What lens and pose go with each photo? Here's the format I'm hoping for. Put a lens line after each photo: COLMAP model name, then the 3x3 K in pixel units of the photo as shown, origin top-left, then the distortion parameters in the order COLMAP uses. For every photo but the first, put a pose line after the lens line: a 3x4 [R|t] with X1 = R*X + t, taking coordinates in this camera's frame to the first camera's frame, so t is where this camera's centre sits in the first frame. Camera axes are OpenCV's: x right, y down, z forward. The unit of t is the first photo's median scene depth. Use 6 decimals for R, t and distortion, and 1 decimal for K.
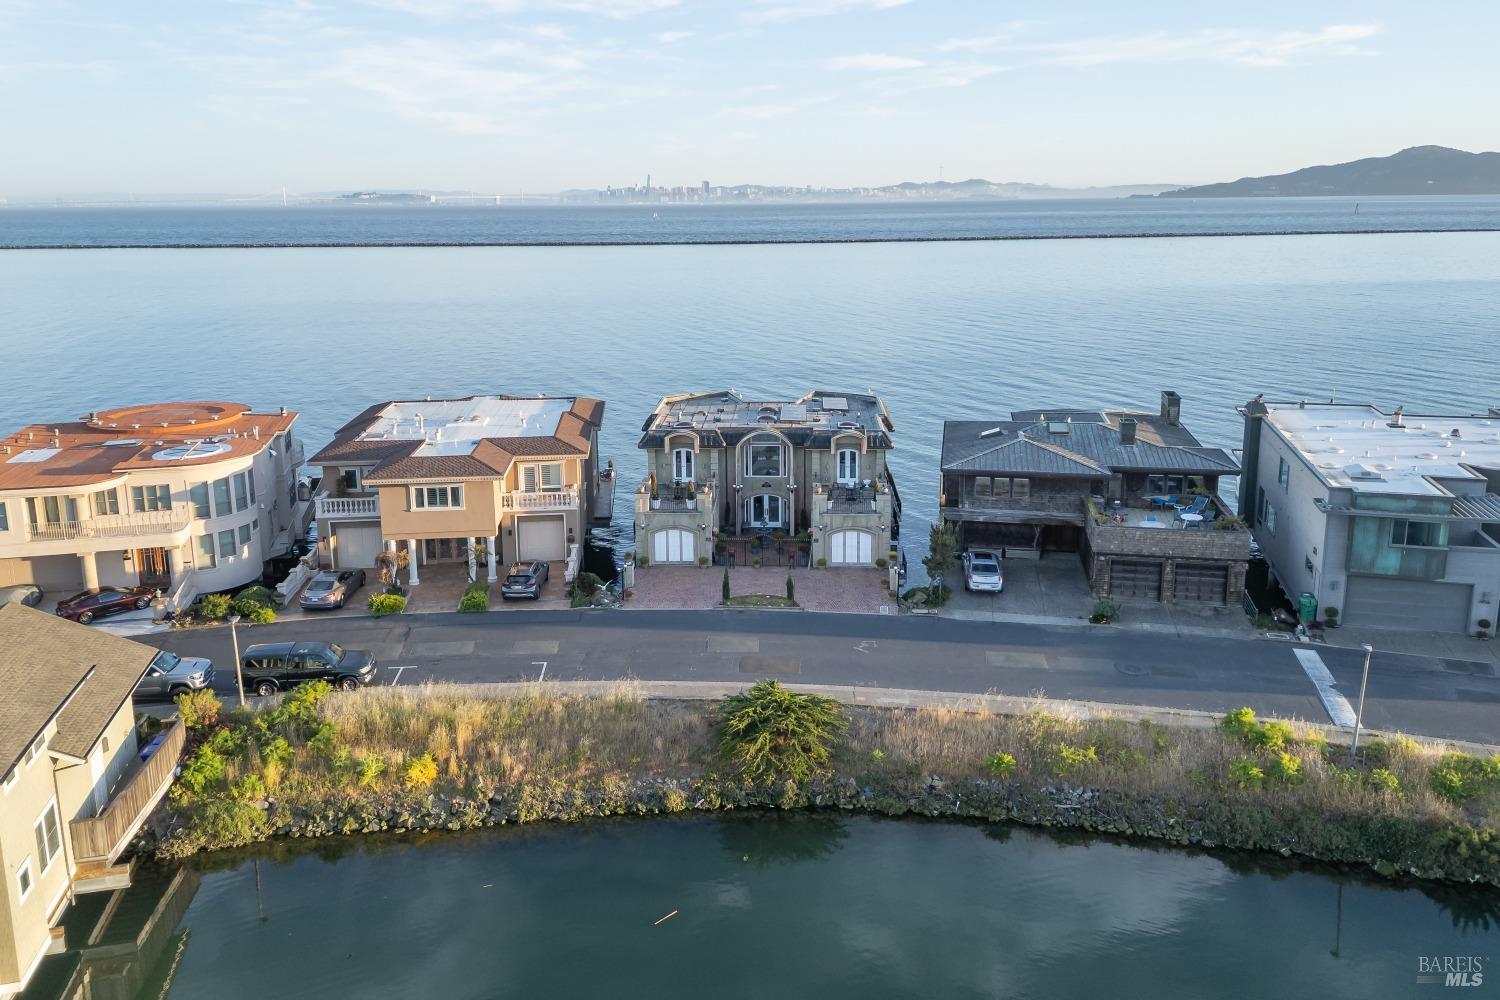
lens RADIAL K [[1122.2, 0, 735.3], [0, 1122.2, 406.9], [0, 0, 1]] dist [0.085688, -0.098190]
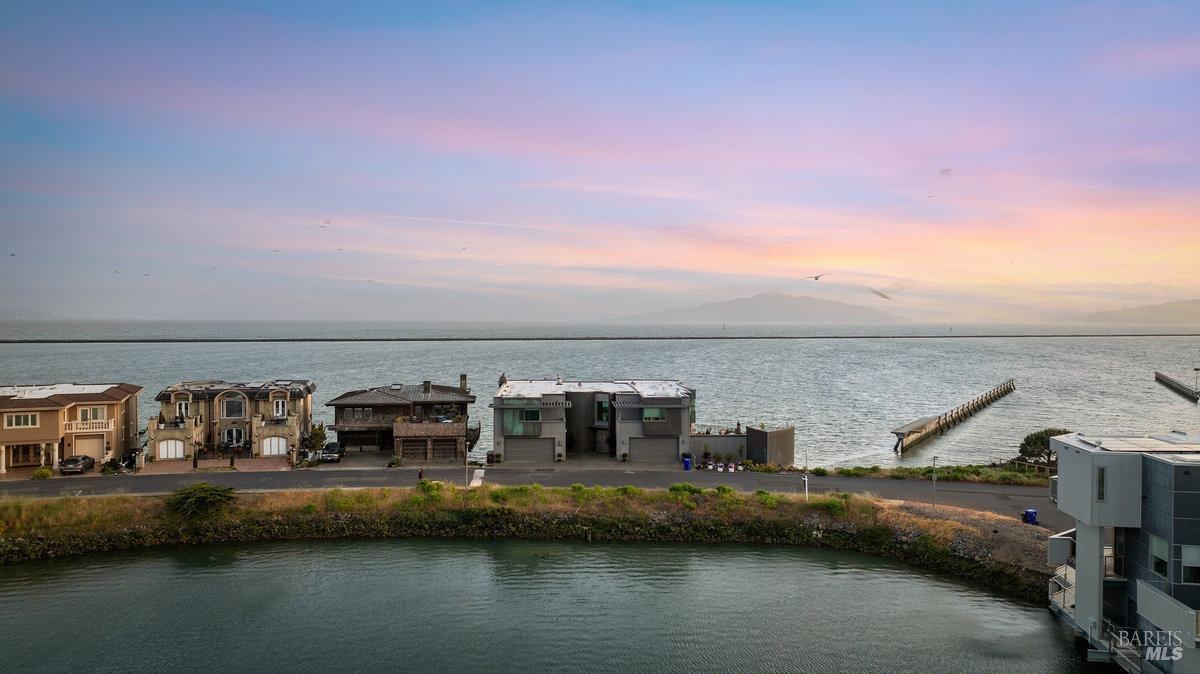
lens RADIAL K [[832.3, 0, 600.0], [0, 832.3, 337.0], [0, 0, 1]] dist [-0.067046, 0.063536]
pose [[0.946258, 0.006359, 0.323352, 0.178638], [0.045764, 0.987113, -0.153338, 0.188831], [-0.320160, 0.159895, 0.933773, -0.508812]]
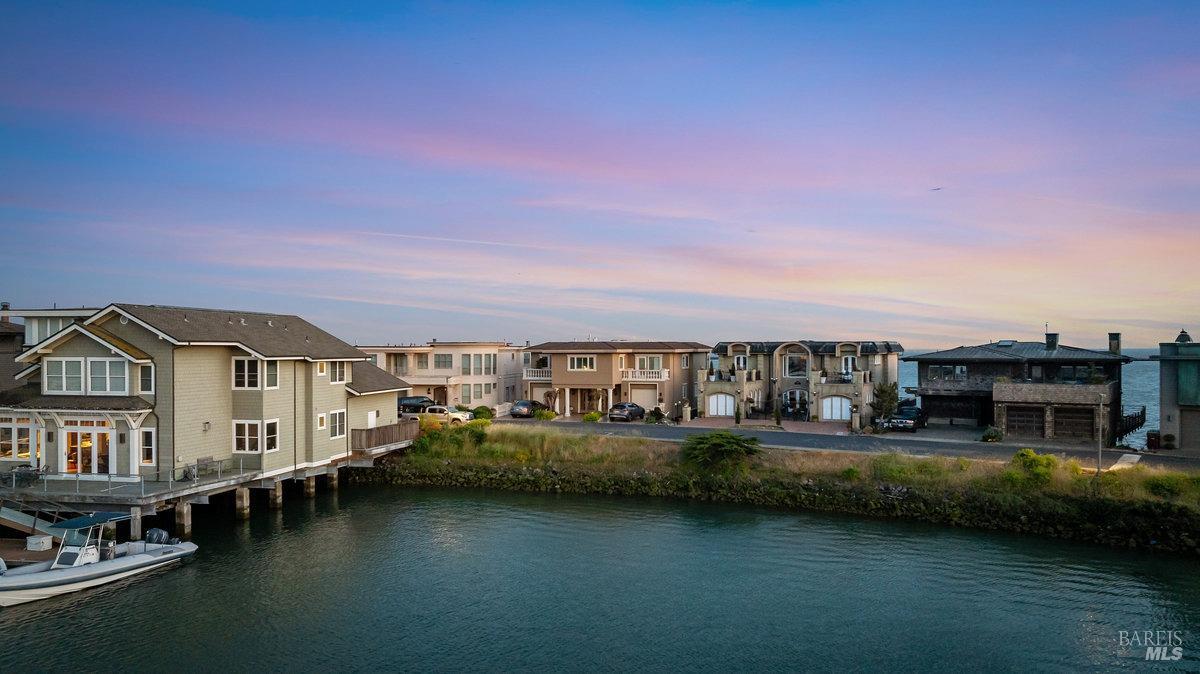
lens RADIAL K [[852.0, 0, 600.0], [0, 852.0, 337.0], [0, 0, 1]] dist [-0.067721, 0.065477]
pose [[0.915839, 0.004765, -0.401517, 0.277670], [-0.080871, 0.981629, -0.172813, 0.261544], [0.393317, 0.190740, 0.899400, -0.152503]]
